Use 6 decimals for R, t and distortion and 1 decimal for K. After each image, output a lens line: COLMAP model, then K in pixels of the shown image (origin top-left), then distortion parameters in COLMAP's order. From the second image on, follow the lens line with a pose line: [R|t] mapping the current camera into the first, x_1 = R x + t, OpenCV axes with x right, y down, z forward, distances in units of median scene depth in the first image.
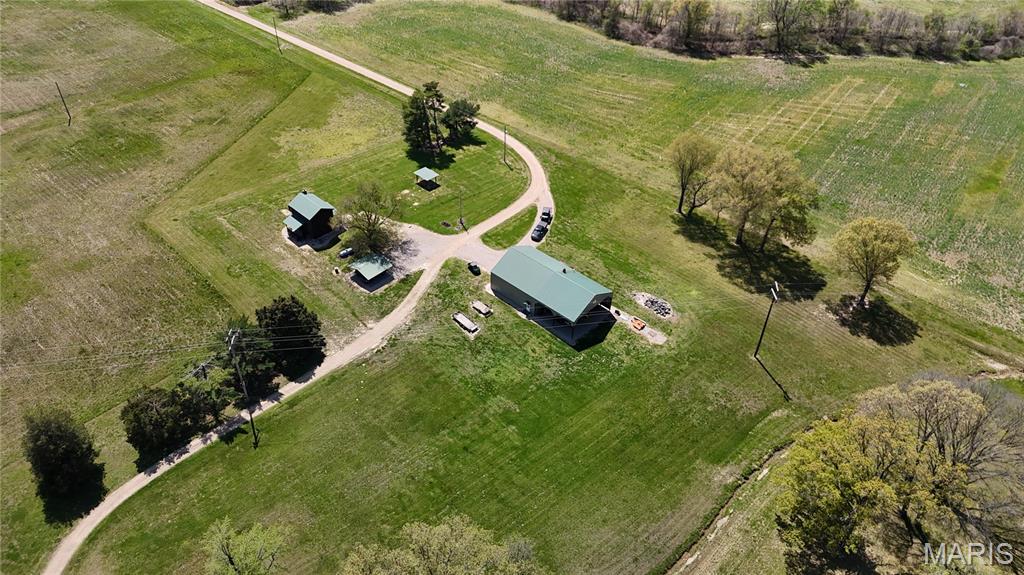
lens RADIAL K [[753.7, 0, 515.3], [0, 753.7, 290.5], [0, 0, 1]] dist [0.066894, -0.068019]
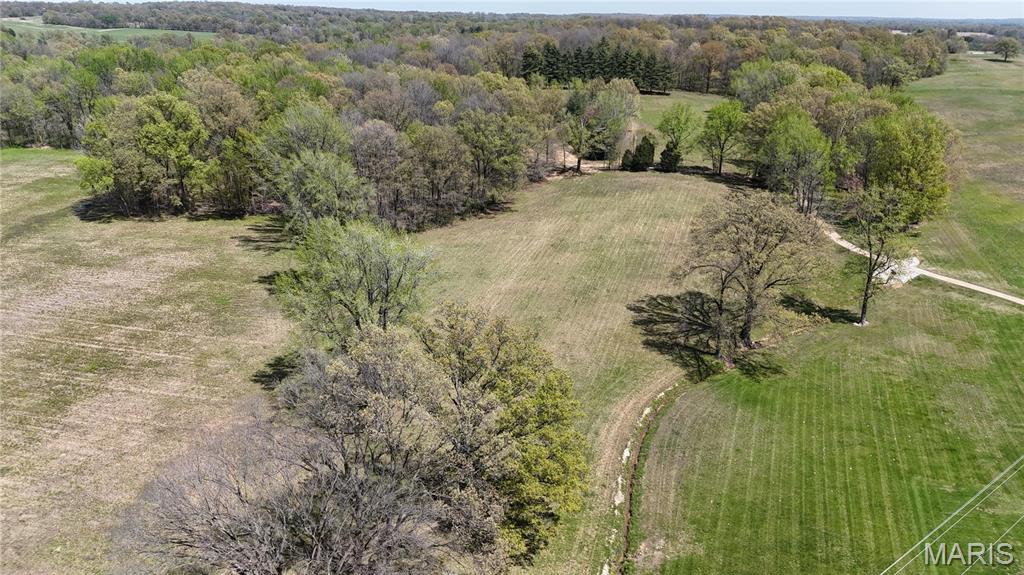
lens RADIAL K [[753.7, 0, 508.5], [0, 753.7, 289.5], [0, 0, 1]] dist [0.066894, -0.068019]
pose [[-0.872696, 0.134373, -0.469410, 0.477038], [-0.338924, 0.525332, 0.780485, -0.223379], [0.351472, 0.840221, -0.412913, 0.782473]]
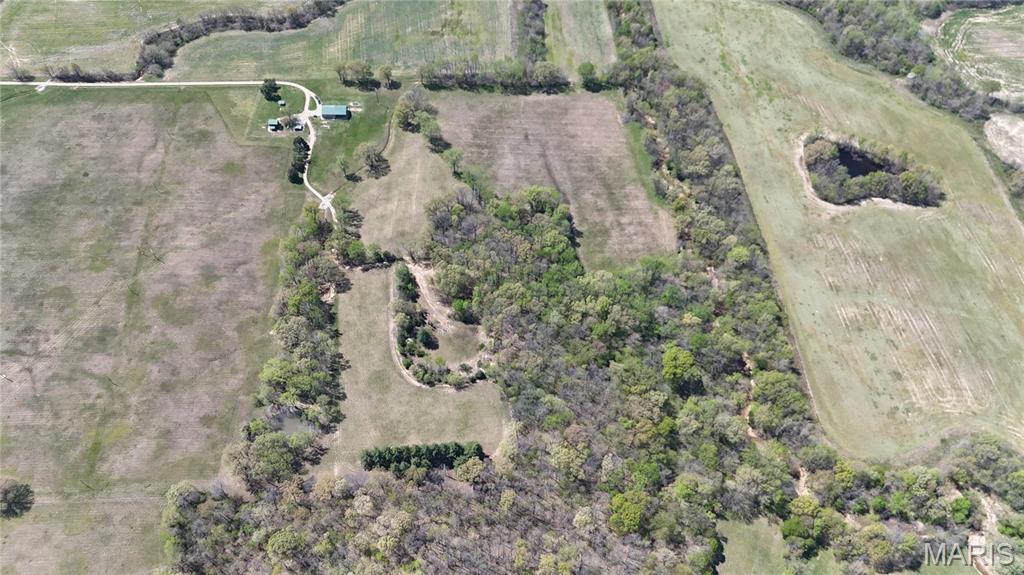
lens RADIAL K [[753.7, 0, 519.0], [0, 753.7, 281.6], [0, 0, 1]] dist [0.066894, -0.068019]
pose [[0.716746, -0.566890, 0.406092, -1.469204], [0.444273, 0.820083, 0.360673, -0.292333], [-0.537491, -0.078095, 0.839645, -3.239311]]
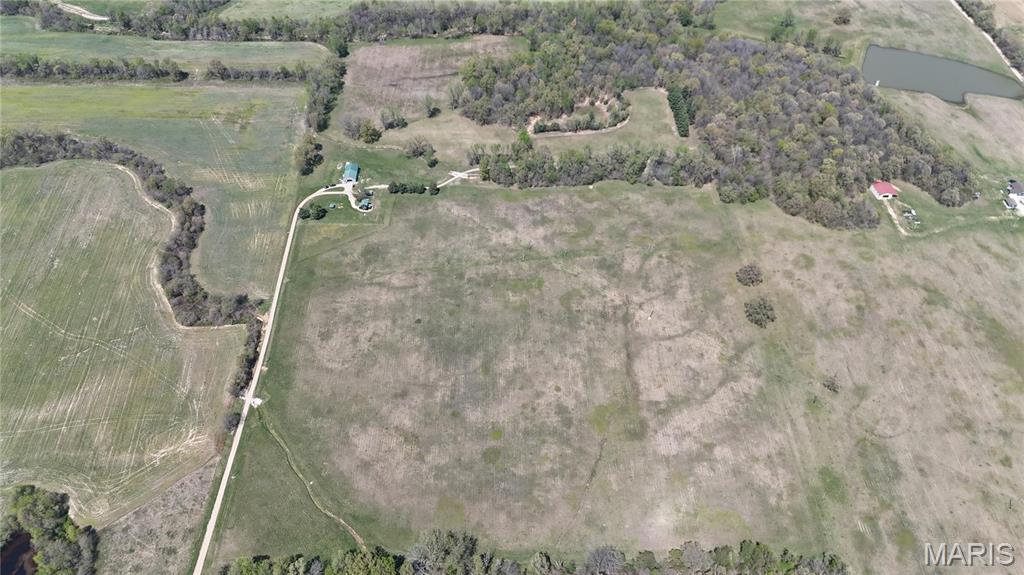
lens RADIAL K [[753.7, 0, 515.1], [0, 753.7, 287.8], [0, 0, 1]] dist [0.066894, -0.068019]
pose [[-0.684686, -0.556979, 0.470085, -3.177276], [0.437191, 0.202195, 0.876346, -3.446536], [-0.583154, 0.805539, 0.105066, 0.414711]]
